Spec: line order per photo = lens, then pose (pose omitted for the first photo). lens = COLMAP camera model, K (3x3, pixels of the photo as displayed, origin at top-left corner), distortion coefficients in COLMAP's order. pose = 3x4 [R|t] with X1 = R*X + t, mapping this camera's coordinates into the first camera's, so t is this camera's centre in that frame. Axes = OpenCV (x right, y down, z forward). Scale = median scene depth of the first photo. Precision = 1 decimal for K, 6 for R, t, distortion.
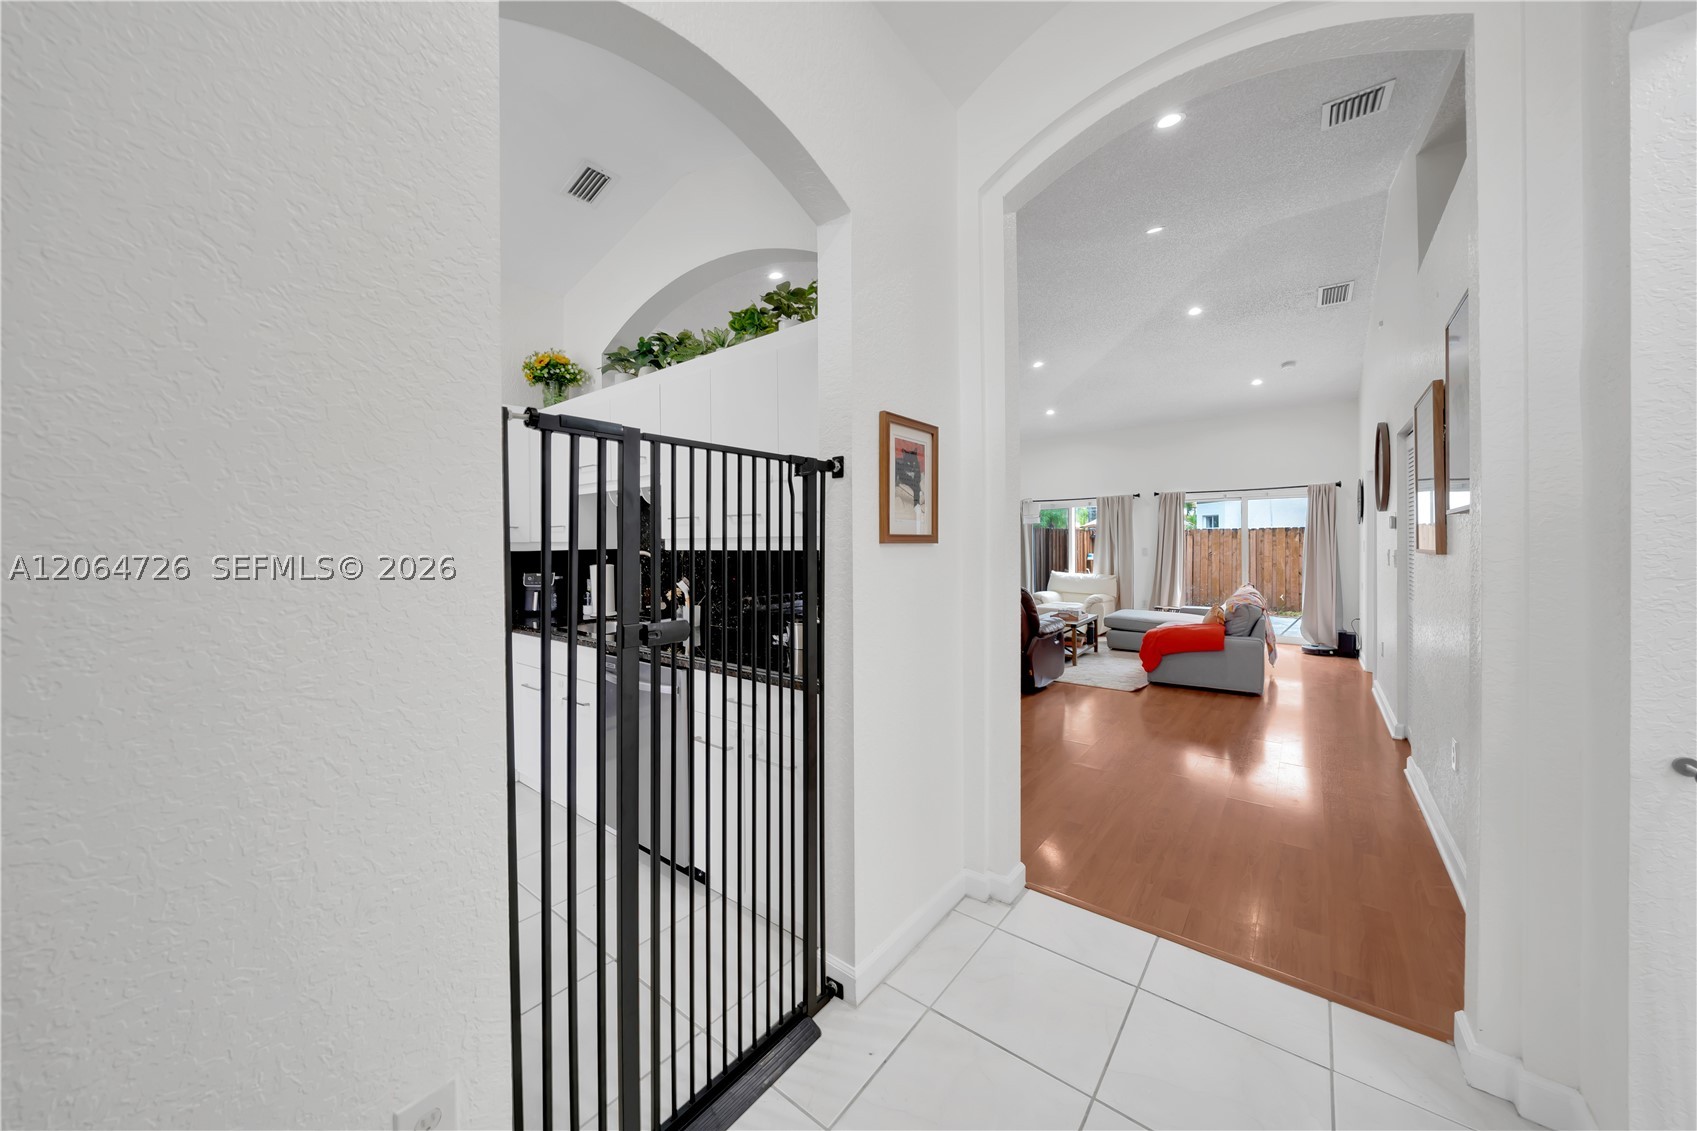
lens RADIAL K [[588.4, 0, 849.1], [0, 588.4, 560.4], [0, 0, 1]] dist [-0.005239, 0.000020]
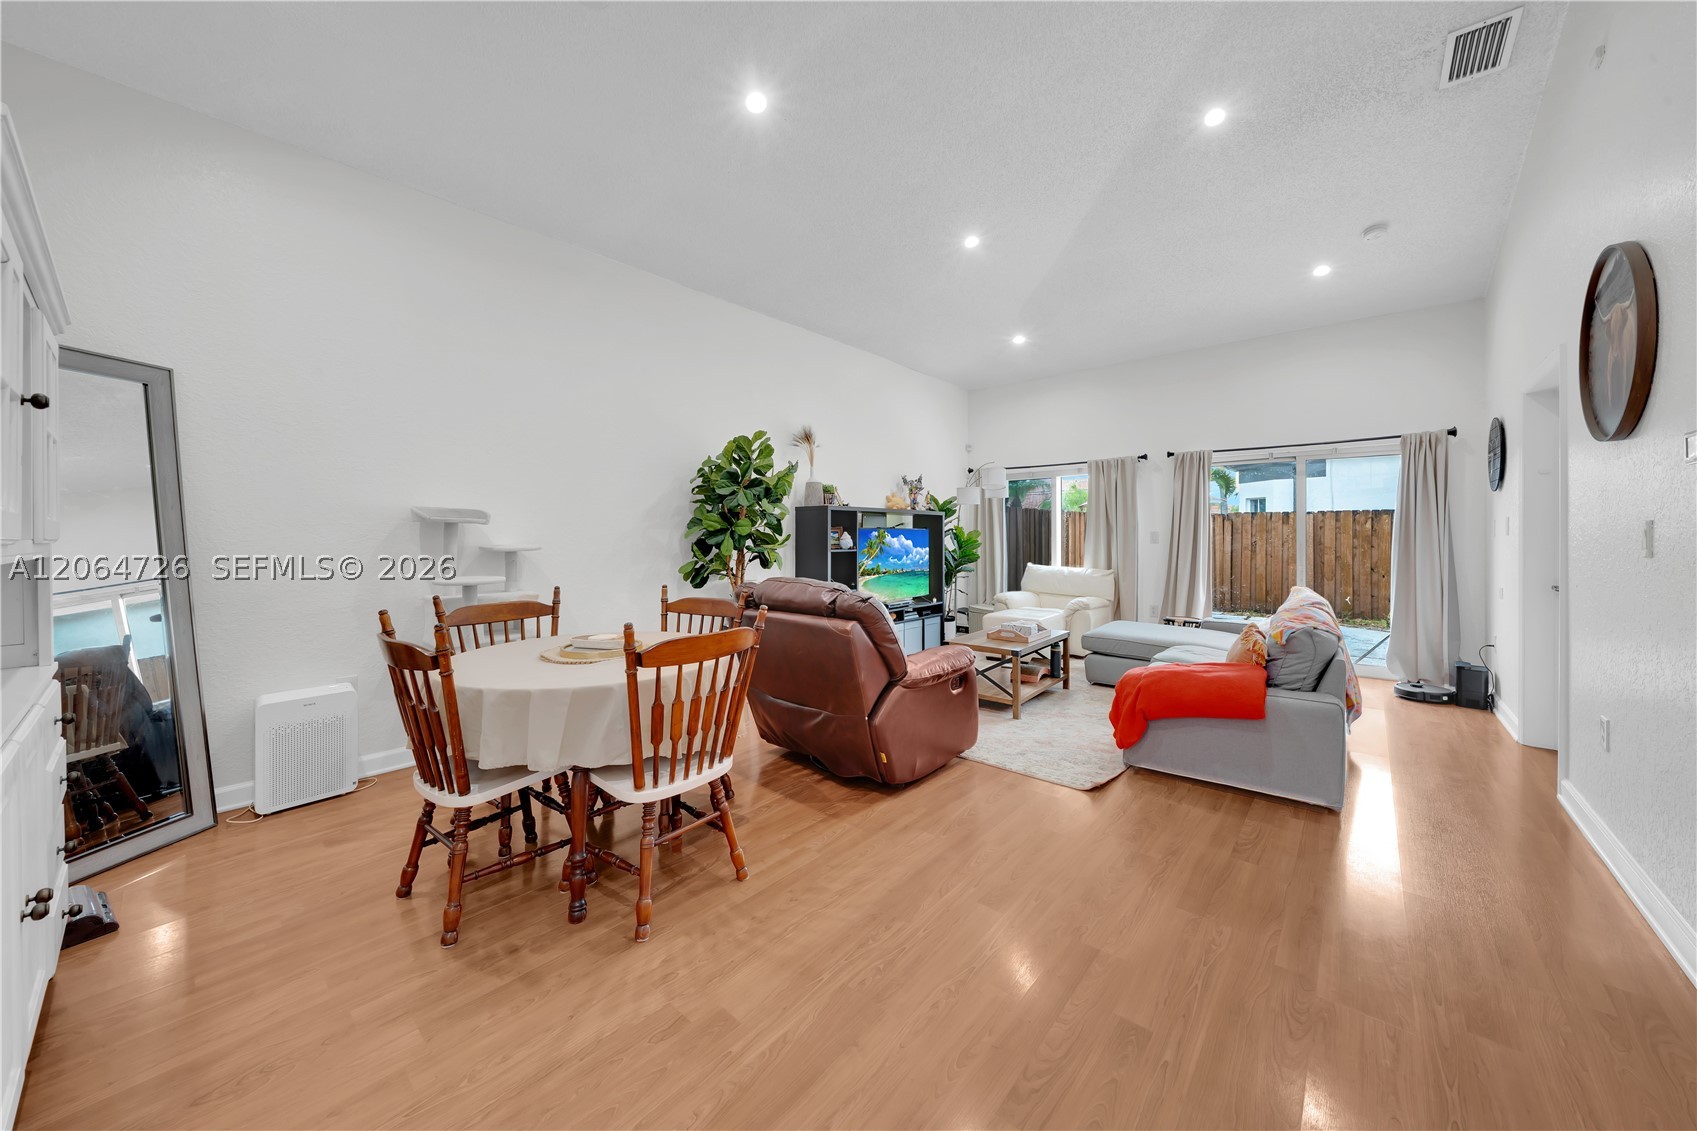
lens RADIAL K [[607.9, 0, 850.5], [0, 607.9, 545.4], [0, 0, 1]] dist [-0.000967, 0.000061]
pose [[0.999159, 0.008449, -0.040132, 0.192130], [-0.008740, 0.999937, -0.007093, 0.003582], [0.040070, 0.007438, 0.999169, 0.293037]]
